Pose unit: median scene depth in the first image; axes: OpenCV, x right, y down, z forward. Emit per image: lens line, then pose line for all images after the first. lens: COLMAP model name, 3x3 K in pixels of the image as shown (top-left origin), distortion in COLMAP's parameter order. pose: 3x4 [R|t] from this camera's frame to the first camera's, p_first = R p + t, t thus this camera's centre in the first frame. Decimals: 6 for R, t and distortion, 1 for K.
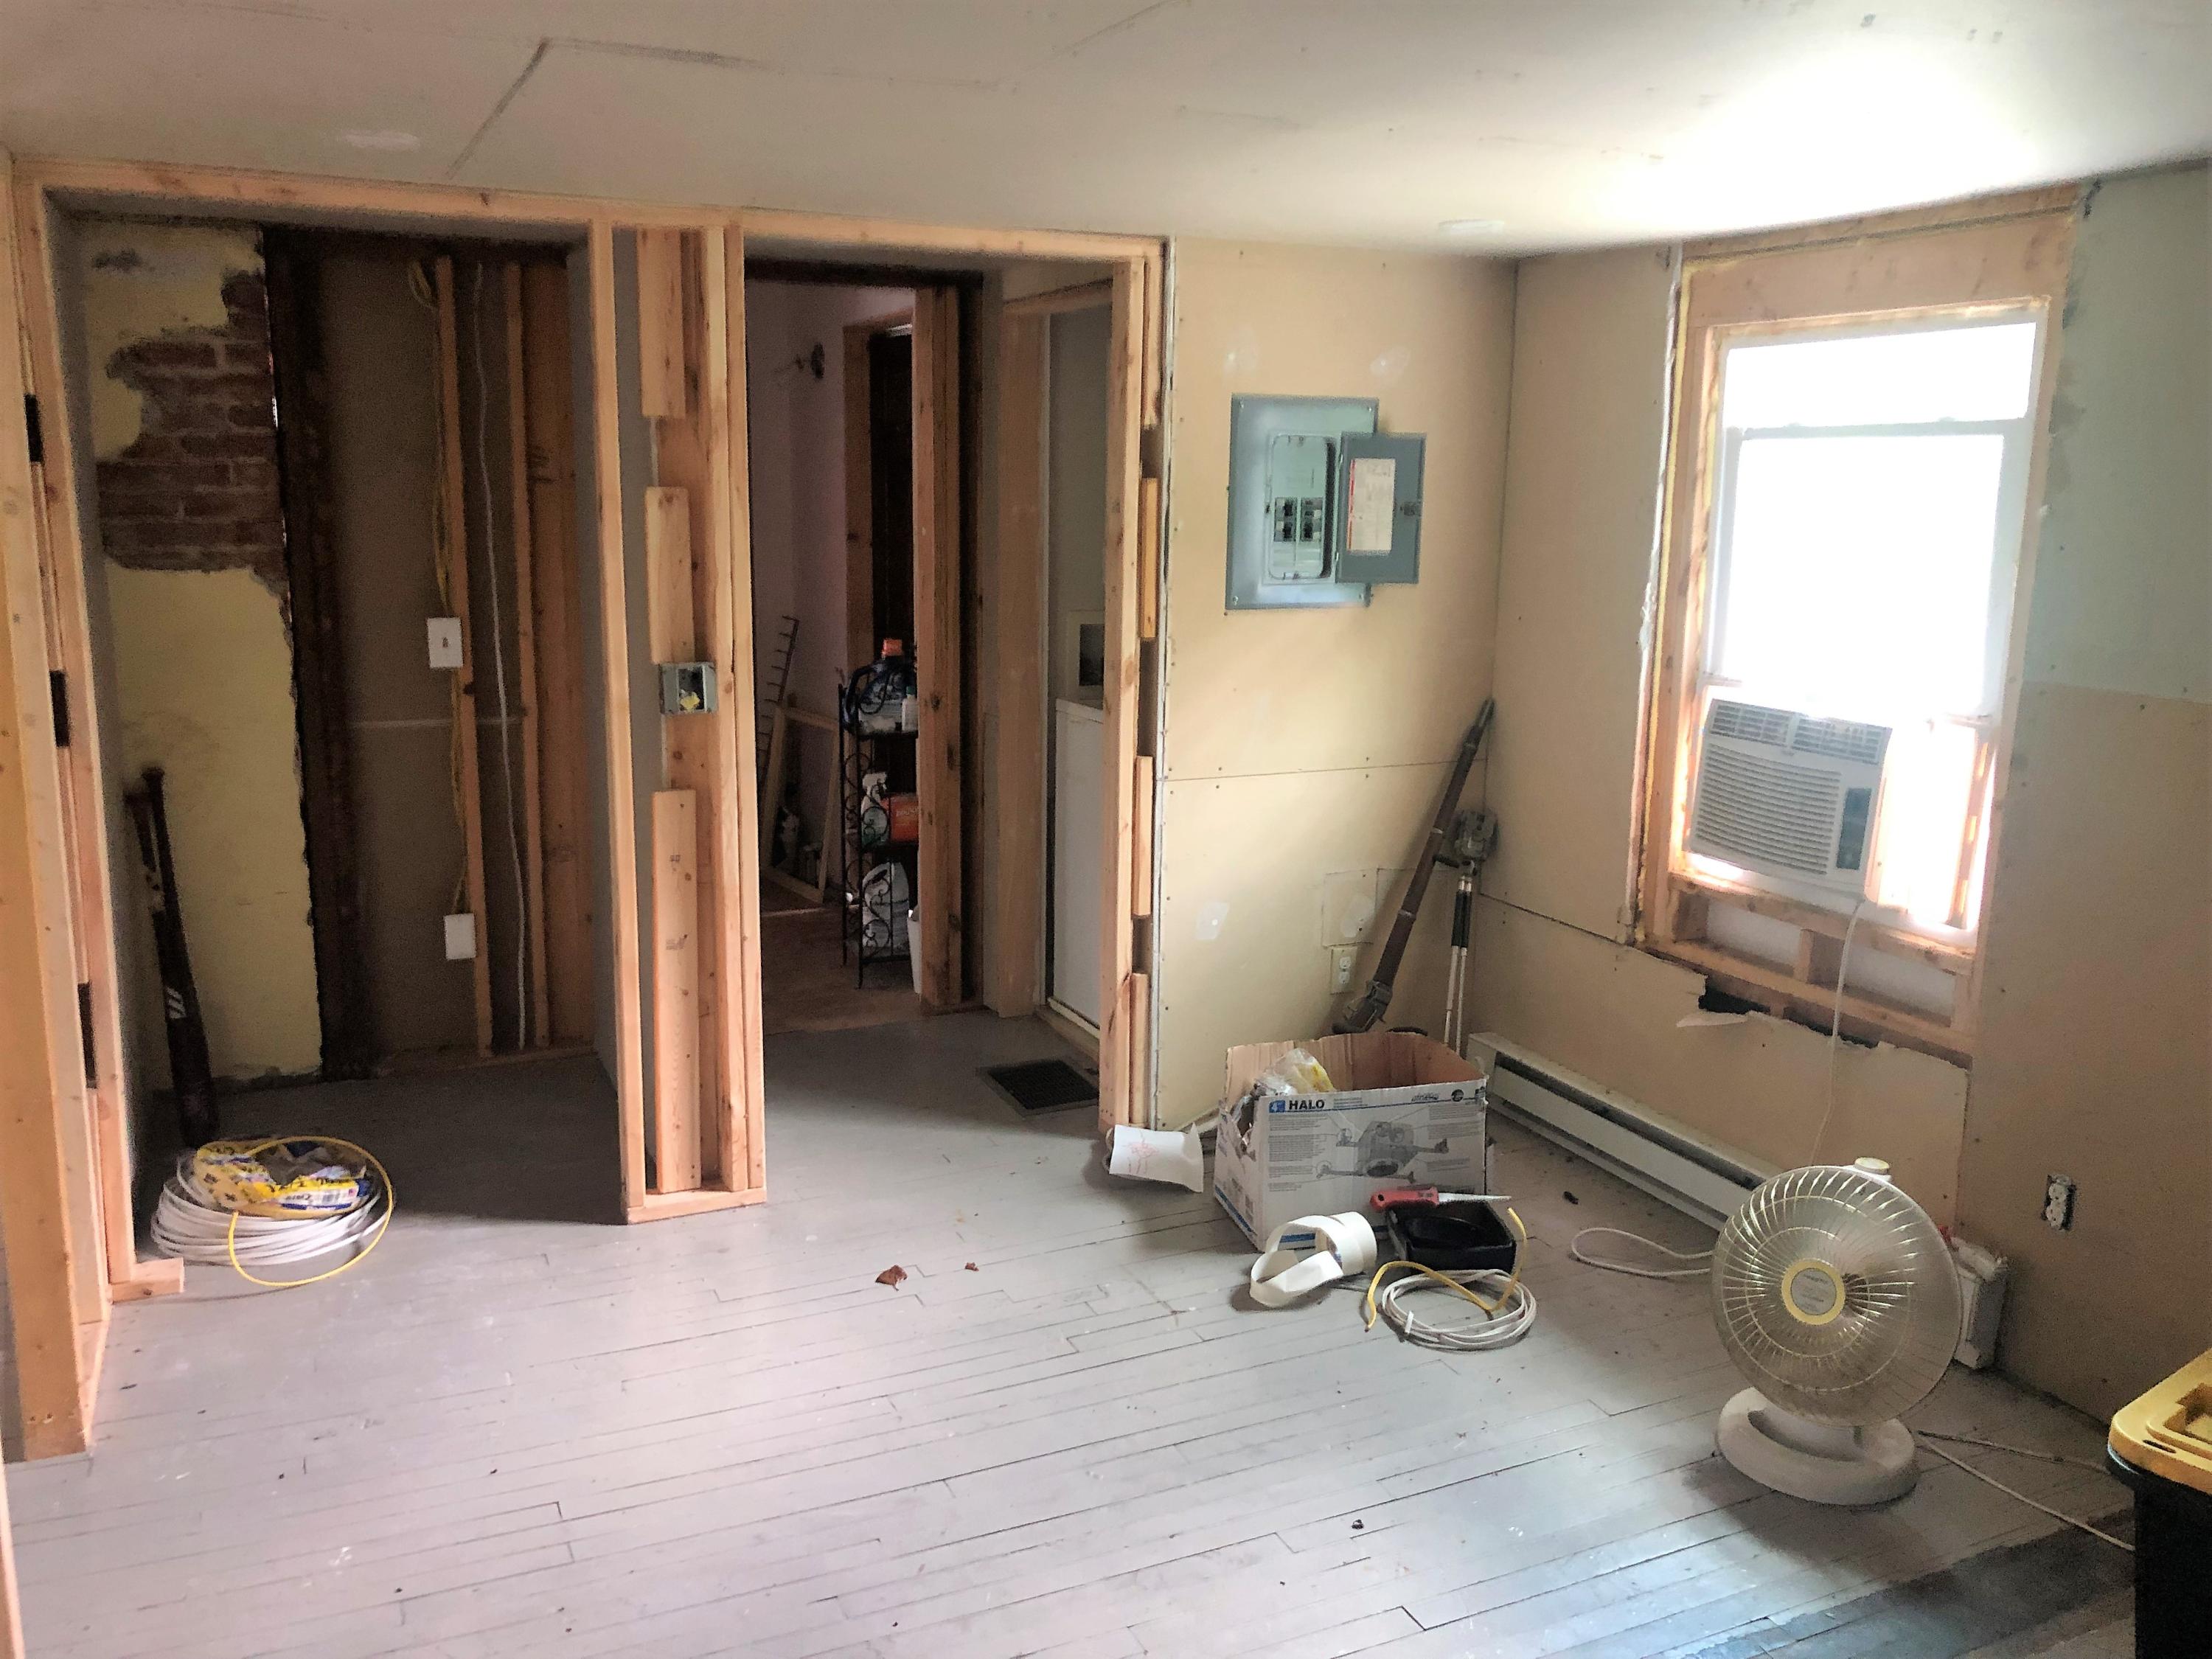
lens RADIAL K [[1806.6, 0, 1095.3], [0, 1806.6, 814.1], [0, 0, 1]] dist [0.043645, -0.058442]
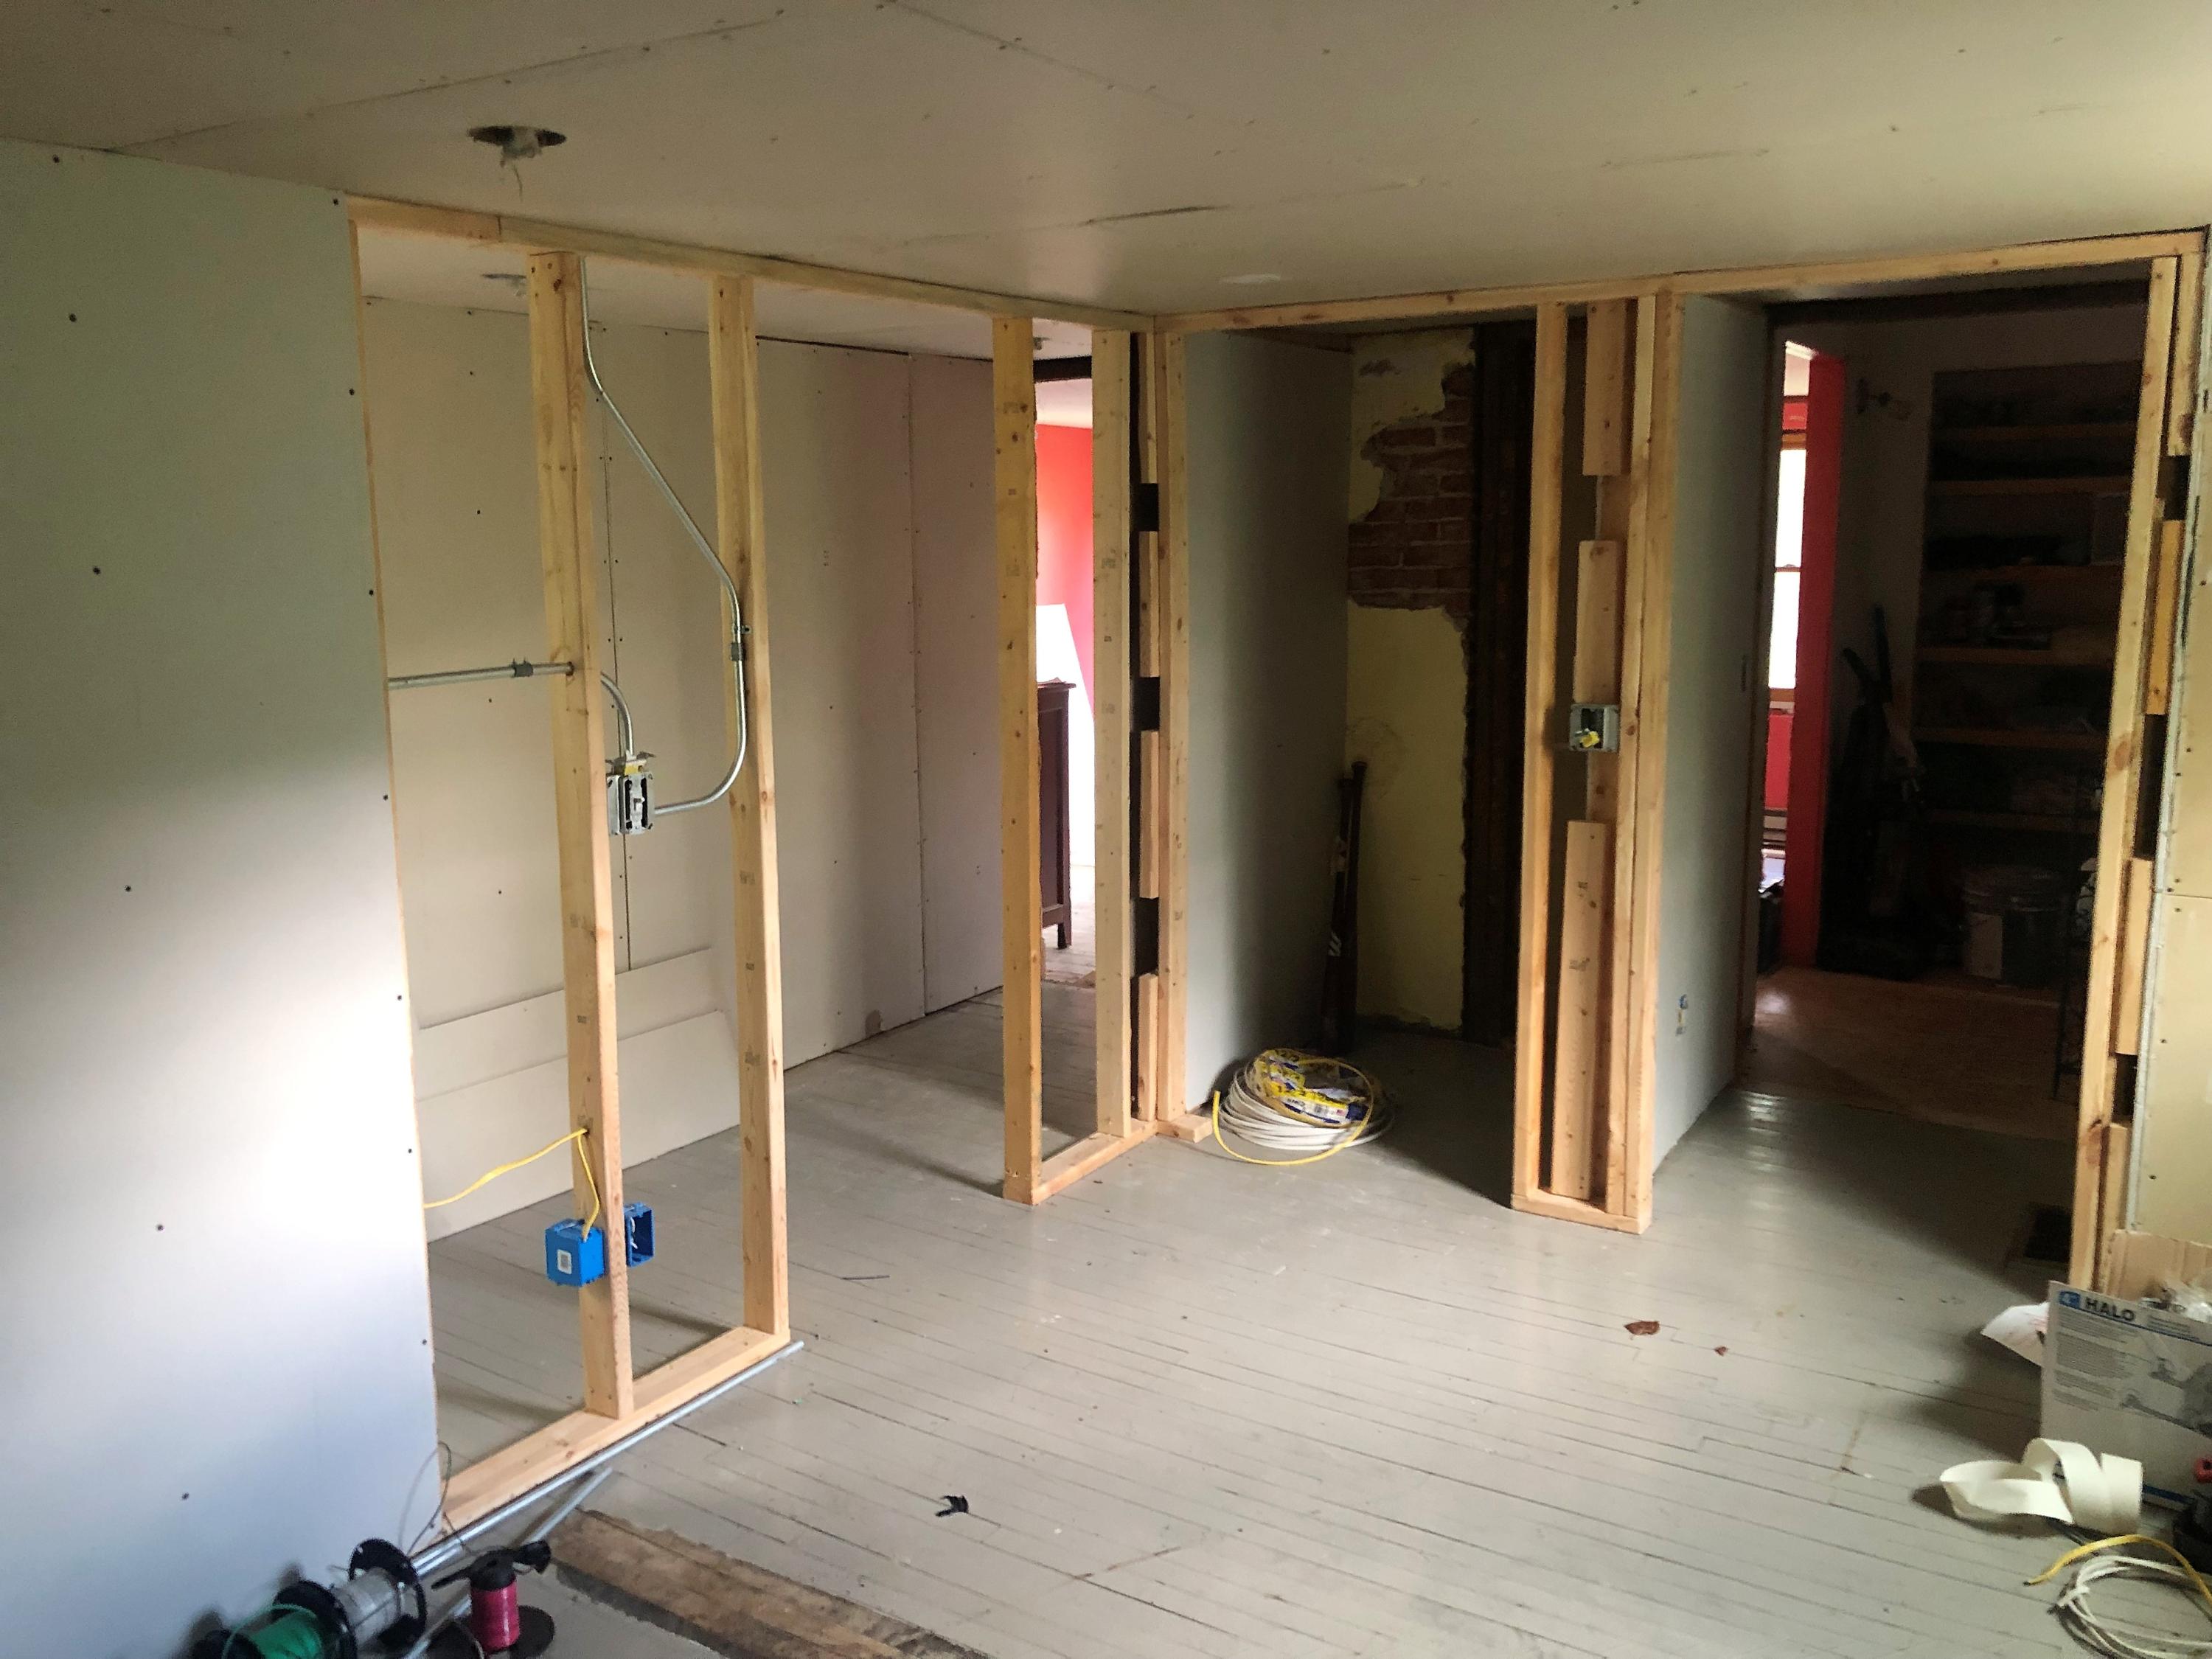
lens RADIAL K [[1806.6, 0, 1095.3], [0, 1806.6, 814.1], [0, 0, 1]] dist [0.043645, -0.058442]
pose [[0.541935, 0.118893, -0.831968, 0.483193], [-0.136050, 0.989296, 0.052755, -0.033236], [0.829335, 0.084600, 0.552310, 0.162289]]
